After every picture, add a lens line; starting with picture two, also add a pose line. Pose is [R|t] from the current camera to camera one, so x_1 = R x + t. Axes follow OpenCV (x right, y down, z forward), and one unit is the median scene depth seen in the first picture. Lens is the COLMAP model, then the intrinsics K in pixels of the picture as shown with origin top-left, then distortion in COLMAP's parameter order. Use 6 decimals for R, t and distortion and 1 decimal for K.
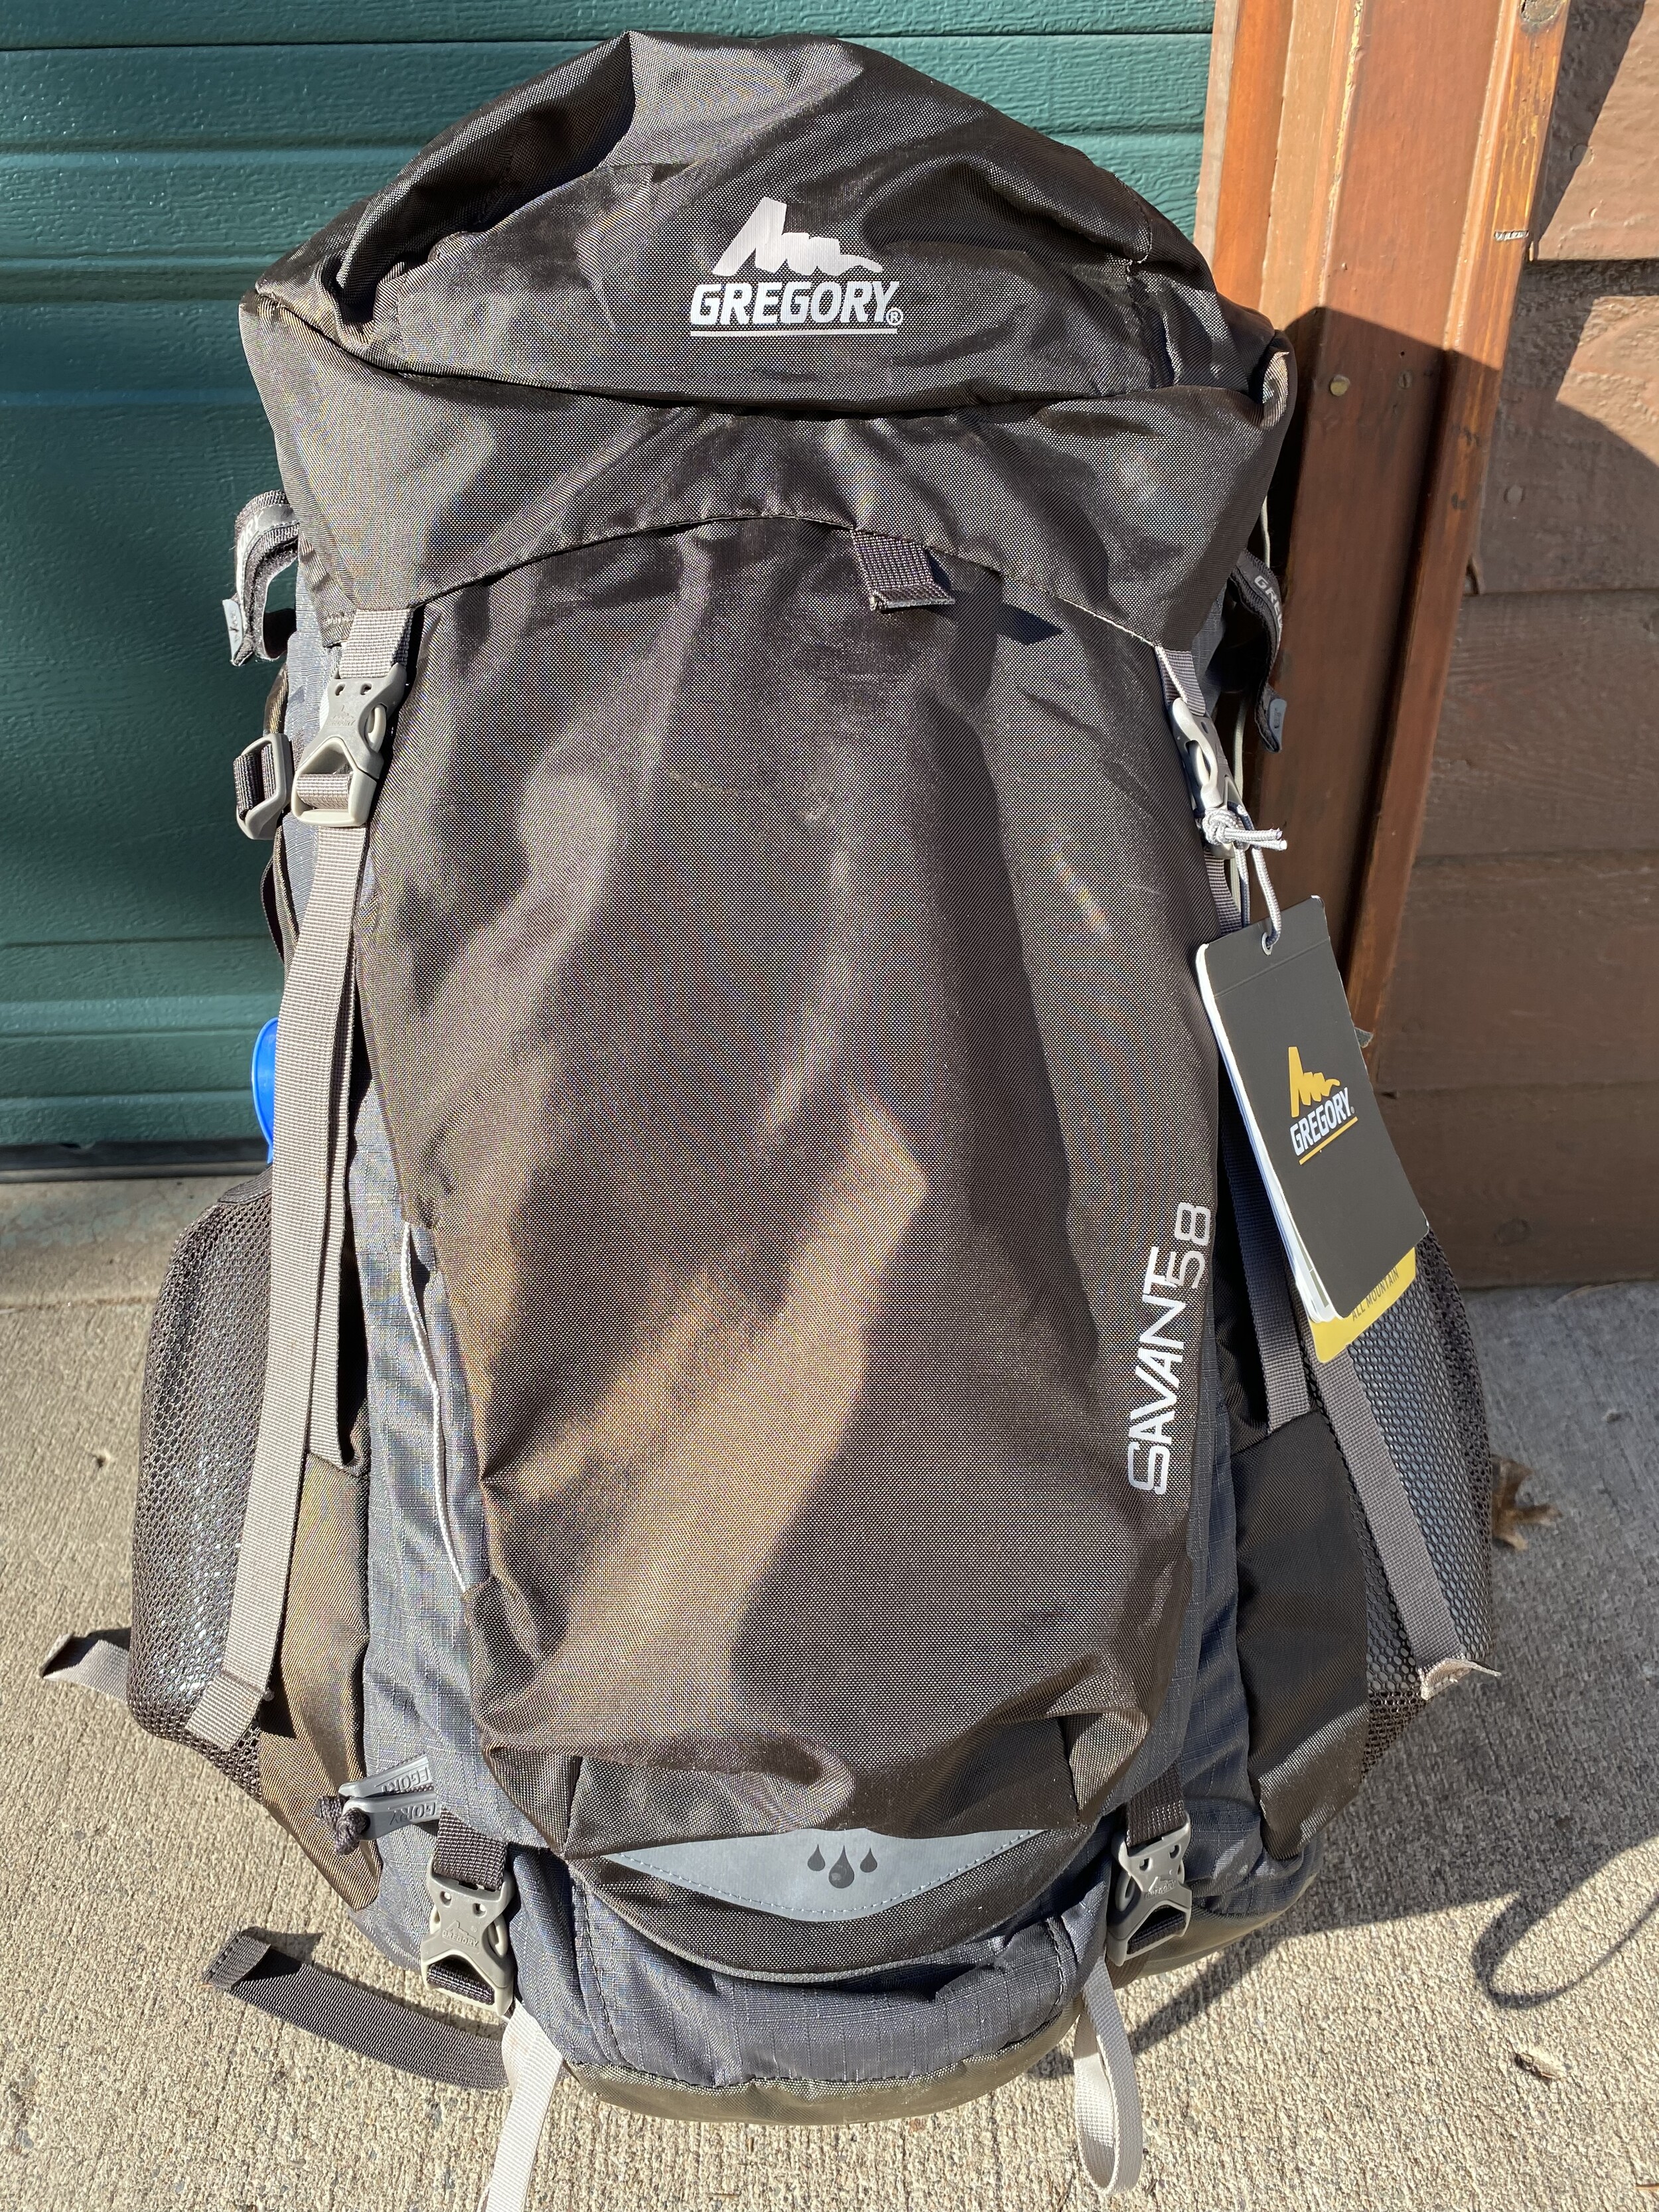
lens RADIAL K [[1671.4, 0, 829.5], [0, 1671.4, 1094.8], [0, 0, 1]] dist [0.002415, -0.003095]
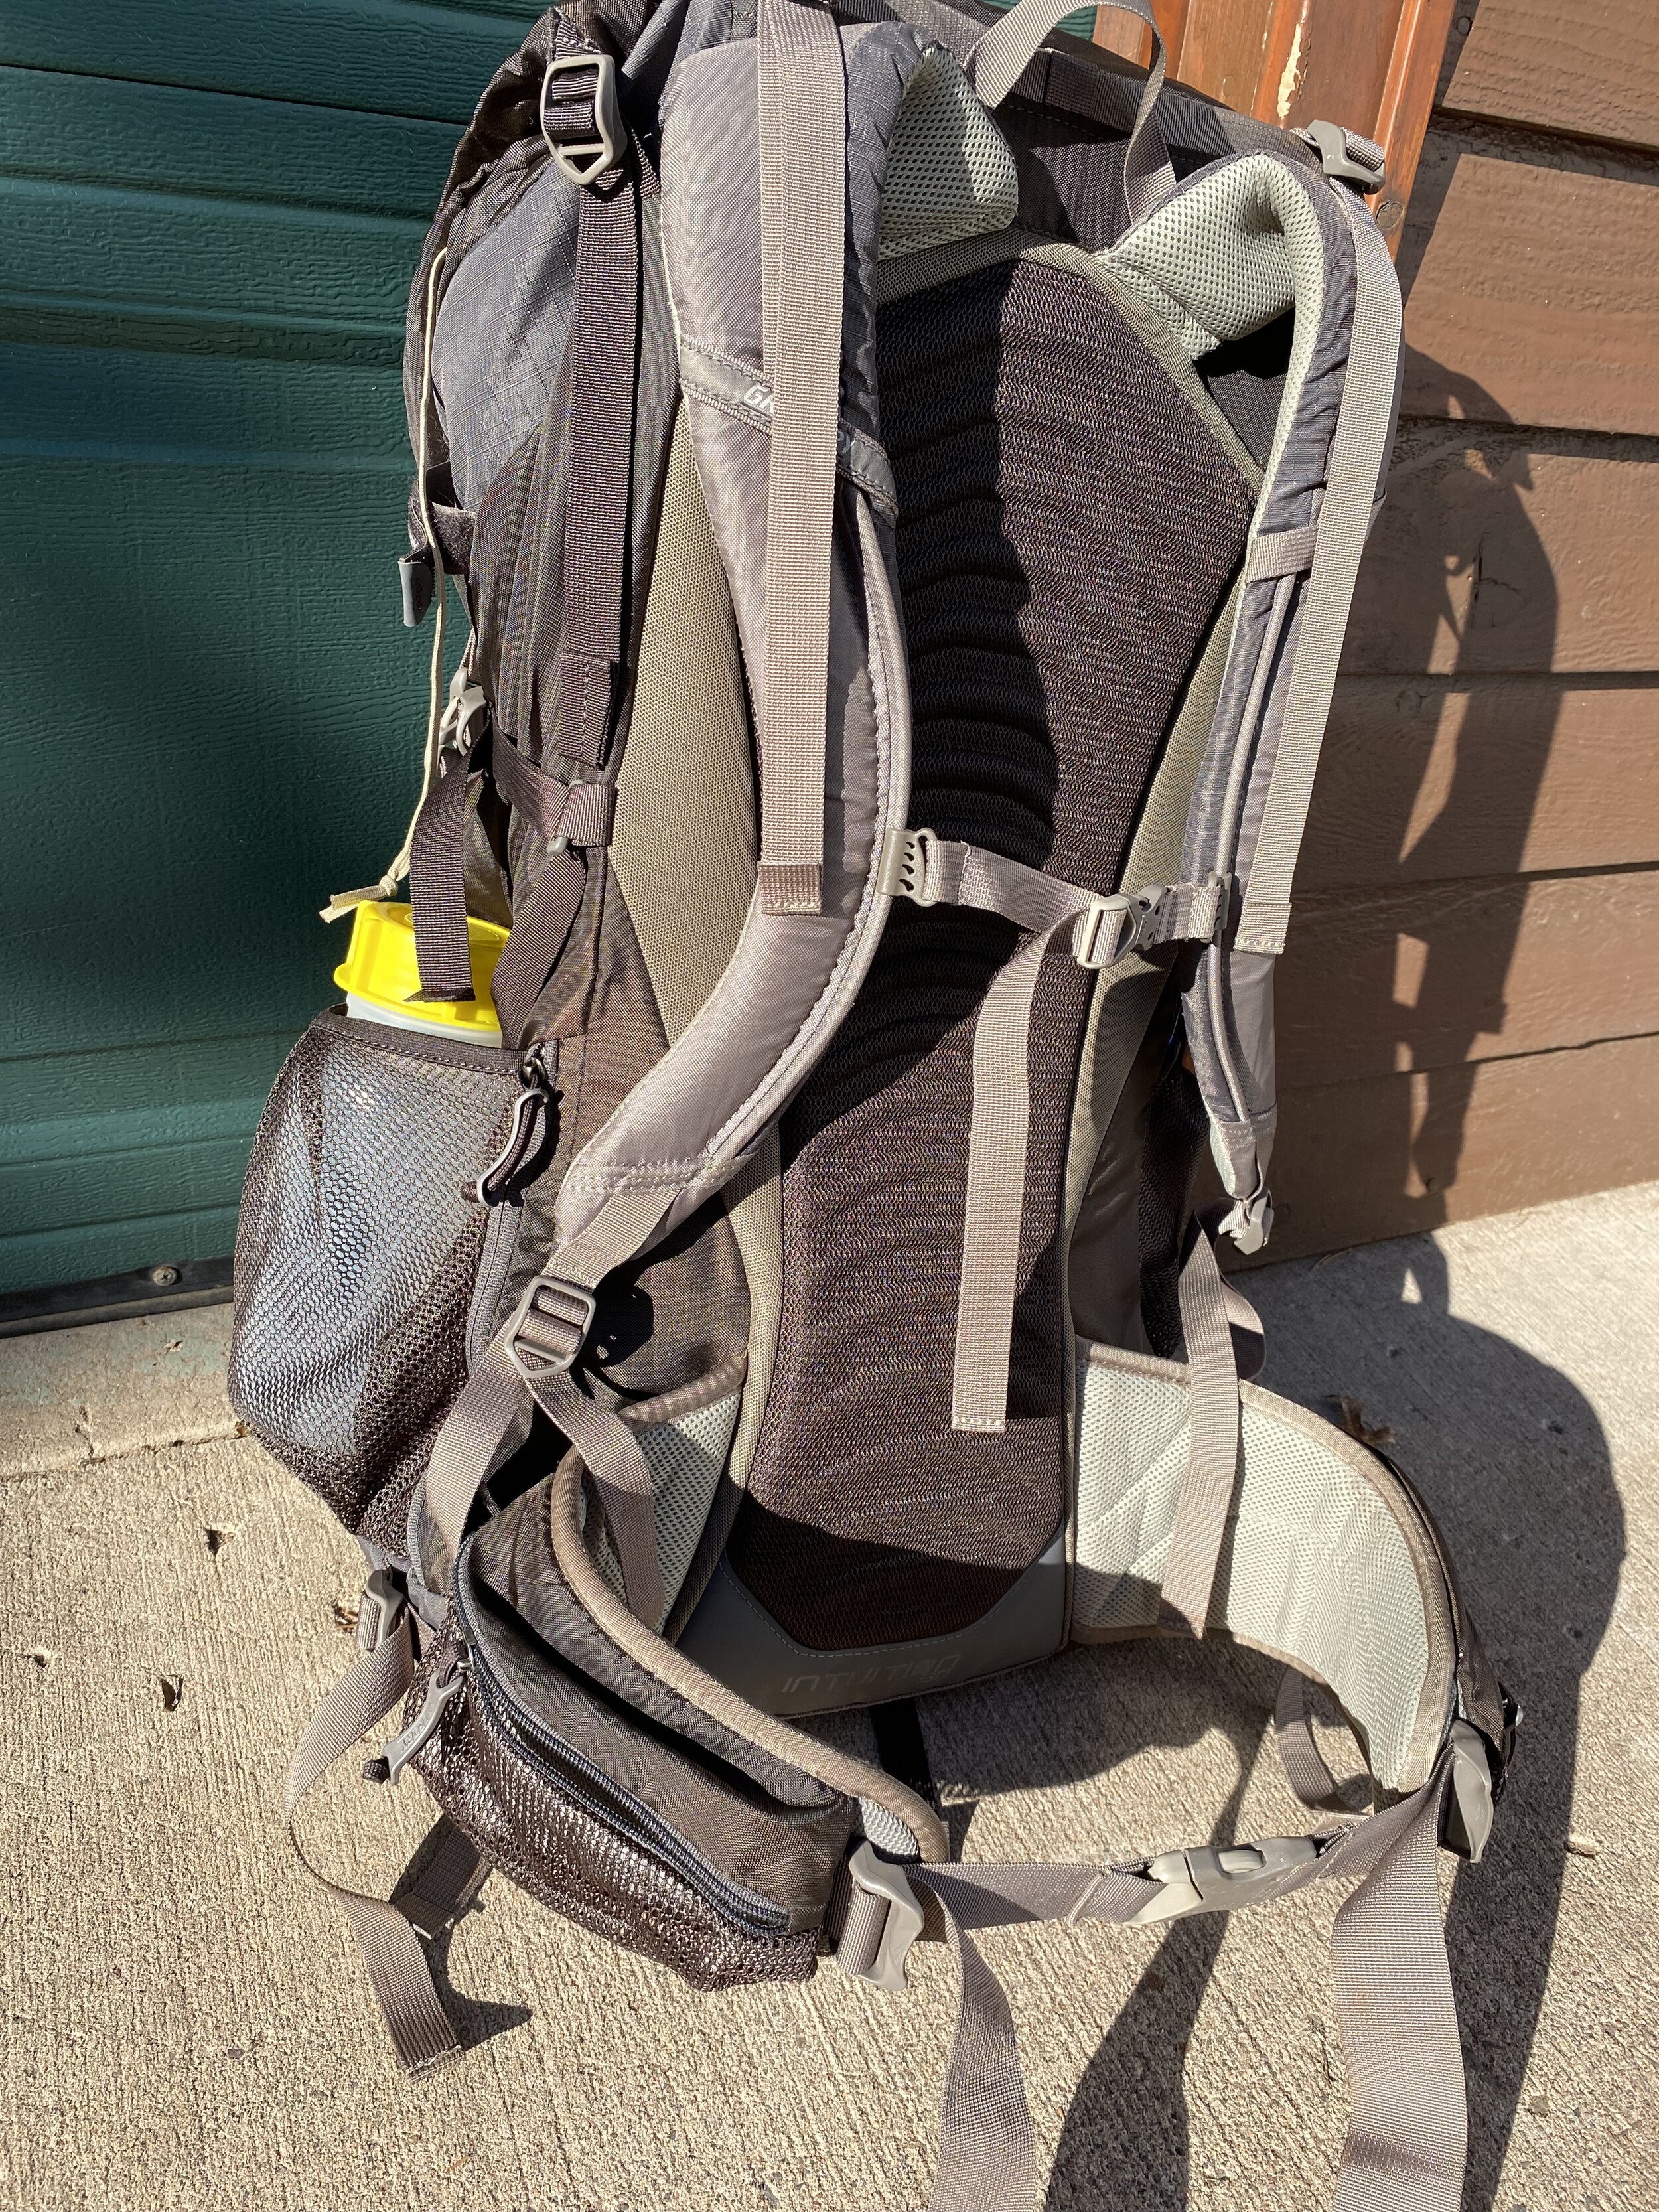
lens RADIAL K [[1671.4, 0, 834.3], [0, 1671.4, 1115.3], [0, 0, 1]] dist [0.002415, -0.003095]
pose [[0.913548, -0.091718, 0.396255, -0.447318], [0.117960, 0.992116, -0.042313, 0.031546], [-0.389250, 0.085397, 0.917165, 0.038704]]
